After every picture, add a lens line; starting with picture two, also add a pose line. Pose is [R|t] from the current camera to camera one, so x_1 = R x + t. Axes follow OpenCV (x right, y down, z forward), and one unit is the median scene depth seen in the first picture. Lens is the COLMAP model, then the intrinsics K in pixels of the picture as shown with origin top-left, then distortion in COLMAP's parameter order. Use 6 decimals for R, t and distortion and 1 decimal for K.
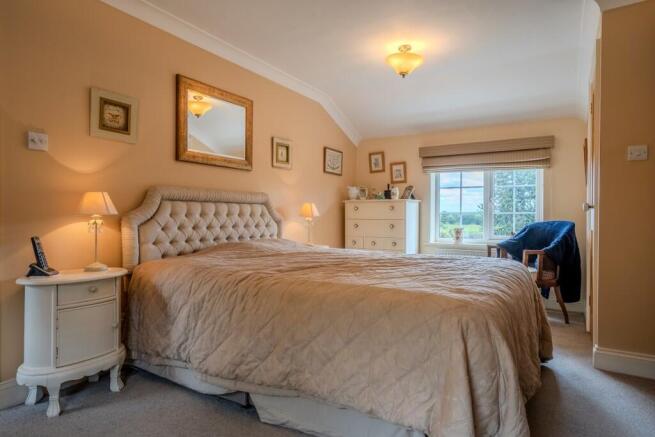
lens RADIAL K [[402.6, 0, 328.5], [0, 402.6, 216.4], [0, 0, 1]] dist [0.002308, 0.000909]
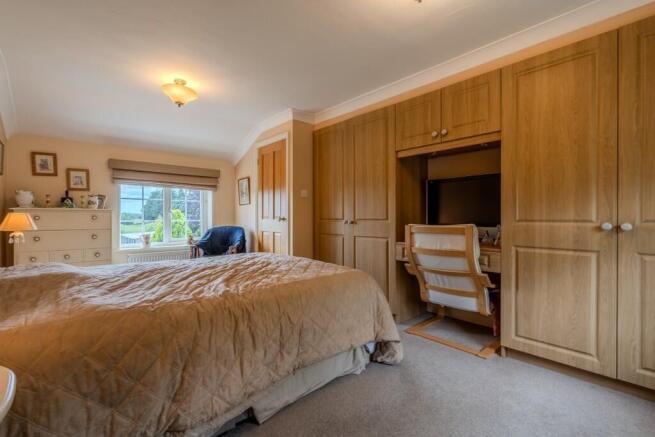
lens RADIAL K [[303.0, 0, 328.0], [0, 303.0, 219.3], [0, 0, 1]] dist [0.001586, -0.000049]
pose [[0.264566, -0.010535, 0.964310, -0.372582], [0.002442, 0.999944, 0.010255, -0.021534], [-0.964364, -0.000358, 0.264577, 0.250390]]
